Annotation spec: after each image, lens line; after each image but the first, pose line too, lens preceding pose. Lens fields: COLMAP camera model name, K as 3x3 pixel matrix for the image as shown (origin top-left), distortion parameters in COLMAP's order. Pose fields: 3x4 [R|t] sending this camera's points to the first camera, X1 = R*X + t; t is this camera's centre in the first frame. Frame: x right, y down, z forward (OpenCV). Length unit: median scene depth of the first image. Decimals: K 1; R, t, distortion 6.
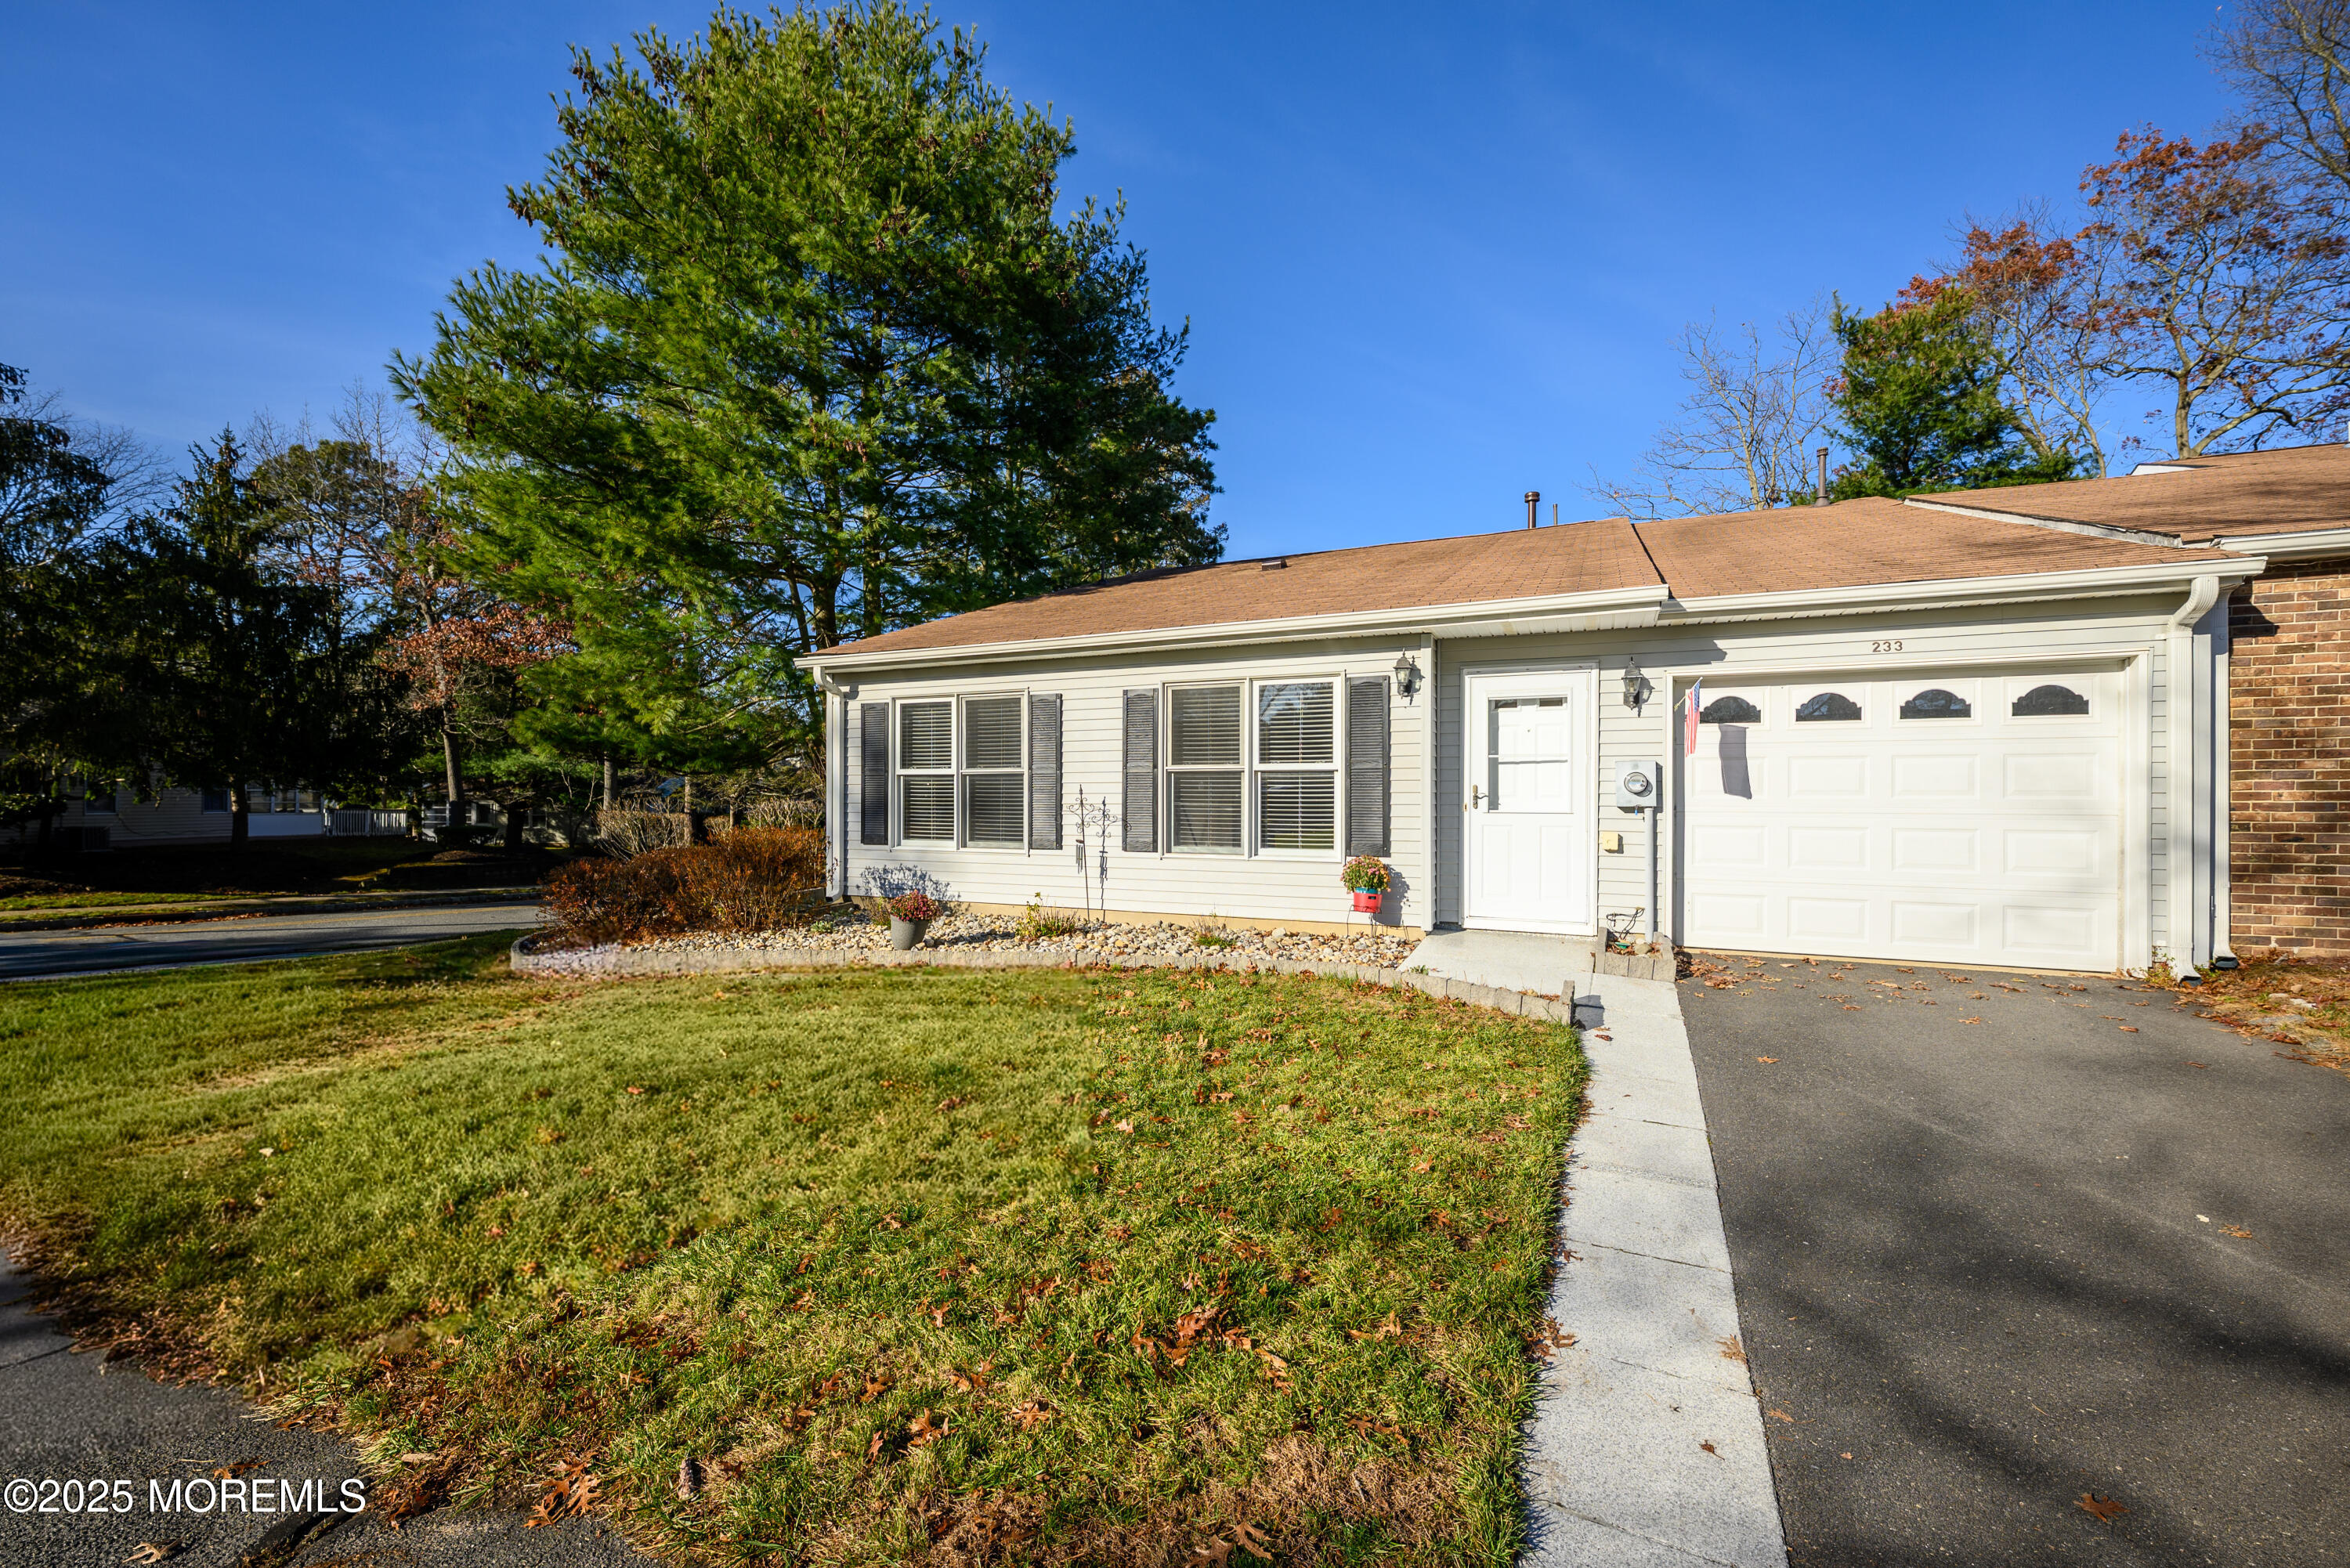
lens RADIAL K [[938.8, 0, 1175.7], [0, 938.8, 793.9], [0, 0, 1]] dist [-0.001151, -0.000090]
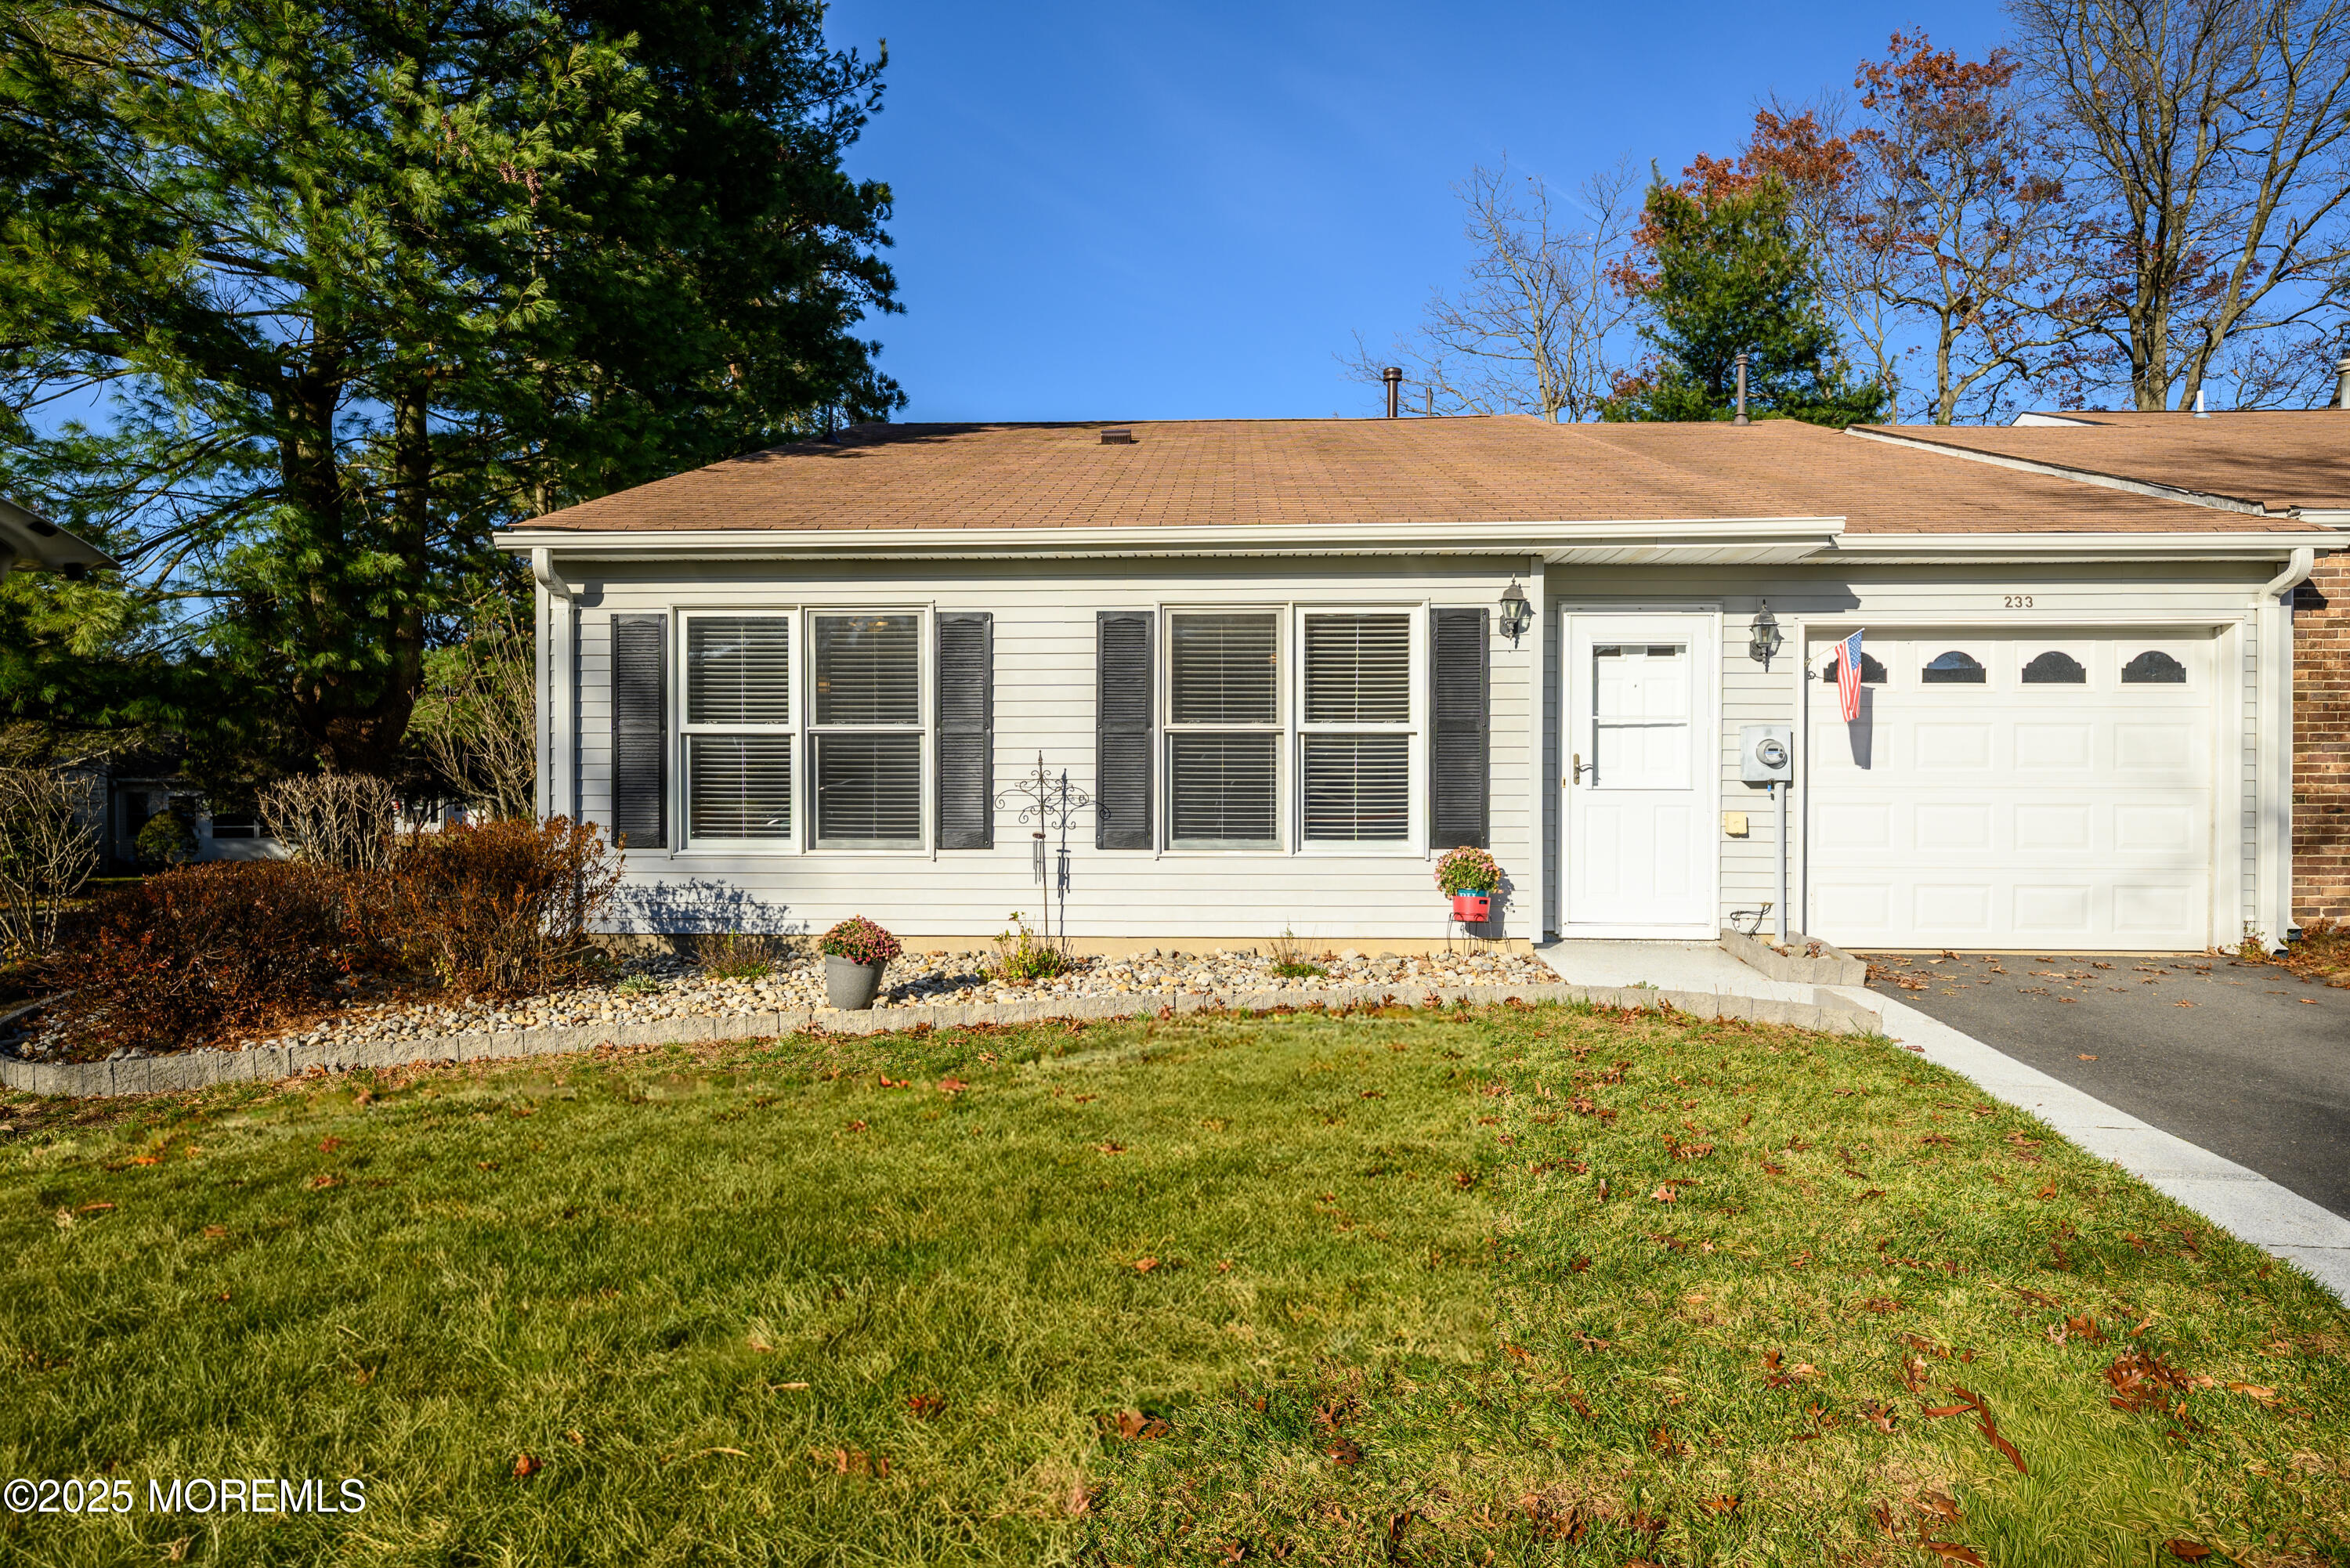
lens RADIAL K [[1391.3, 0, 1174.7], [0, 1391.3, 782.8], [0, 0, 1]] dist [-0.003404, -0.002085]
pose [[0.930327, -0.002100, 0.366726, -0.385169], [-0.000937, 0.999967, 0.008102, 0.005077], [-0.366731, -0.007881, 0.930294, 0.045265]]
